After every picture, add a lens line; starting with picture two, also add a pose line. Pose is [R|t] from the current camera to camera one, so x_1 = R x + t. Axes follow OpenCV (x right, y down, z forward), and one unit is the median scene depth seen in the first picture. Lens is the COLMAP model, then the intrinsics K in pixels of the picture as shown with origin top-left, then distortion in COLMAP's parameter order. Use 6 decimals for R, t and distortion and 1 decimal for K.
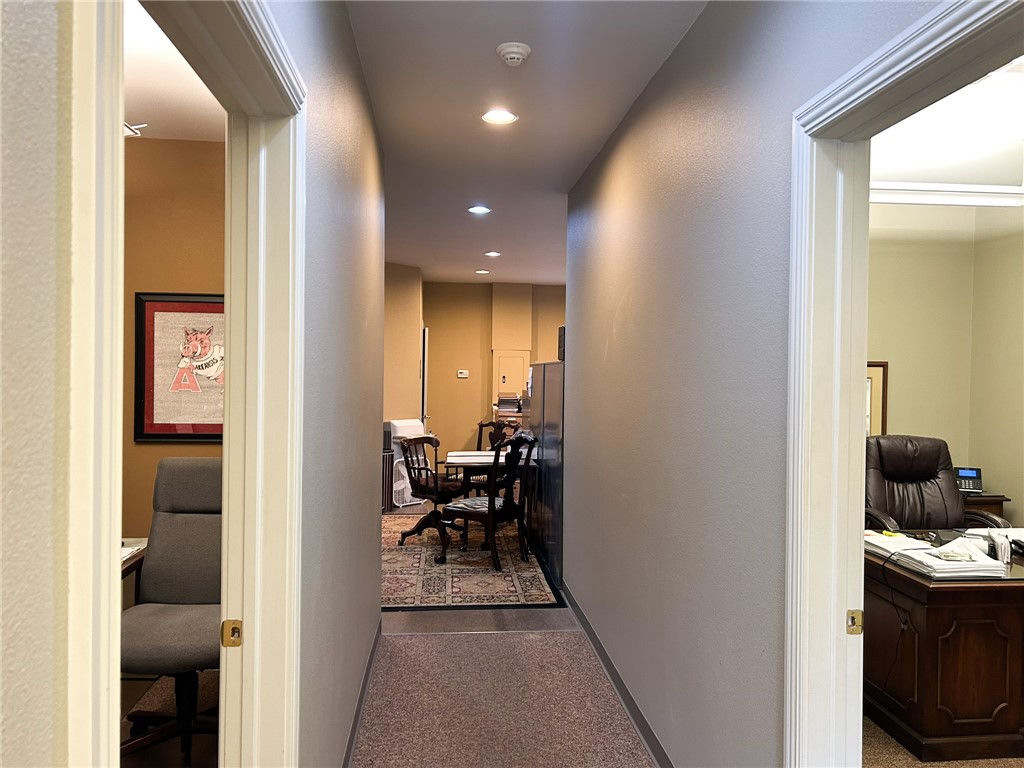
lens RADIAL K [[775.2, 0, 512.0], [0, 775.2, 384.0], [0, 0, 1]] dist [0.048287, -0.062390]
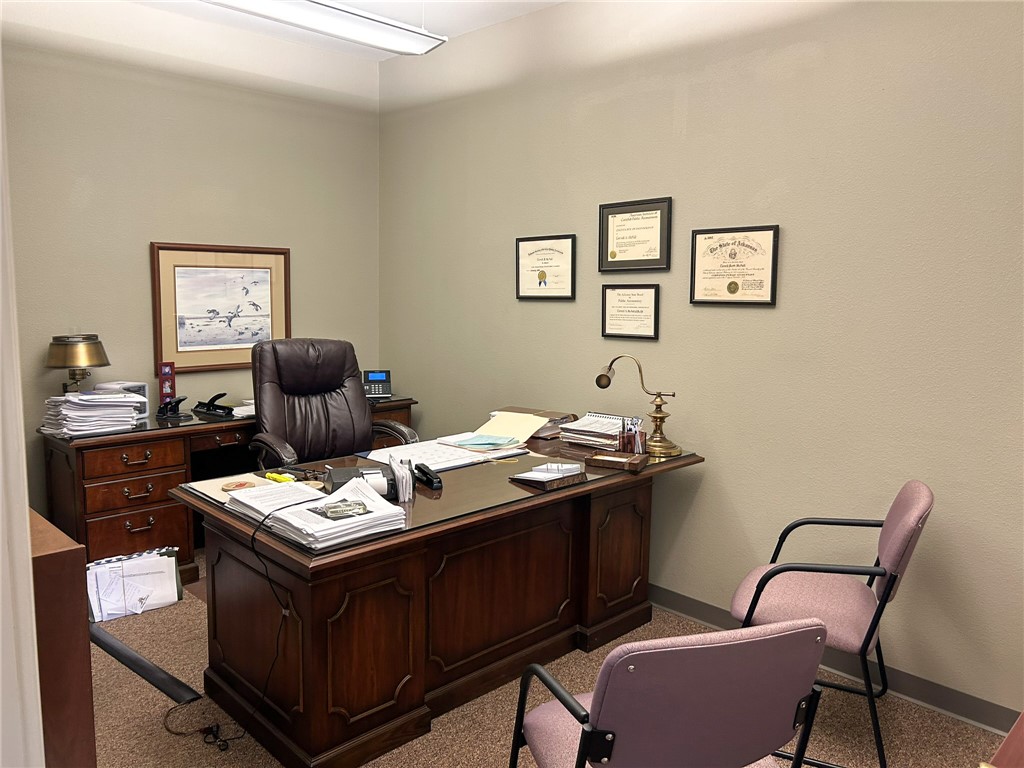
lens RADIAL K [[812.9, 0, 512.0], [0, 812.9, 384.0], [0, 0, 1]] dist [0.042815, -0.003377]
pose [[0.780320, -0.074726, 0.620900, 0.141872], [-0.003791, 0.992252, 0.124182, 0.006353], [-0.625369, -0.099255, 0.773991, 0.206979]]
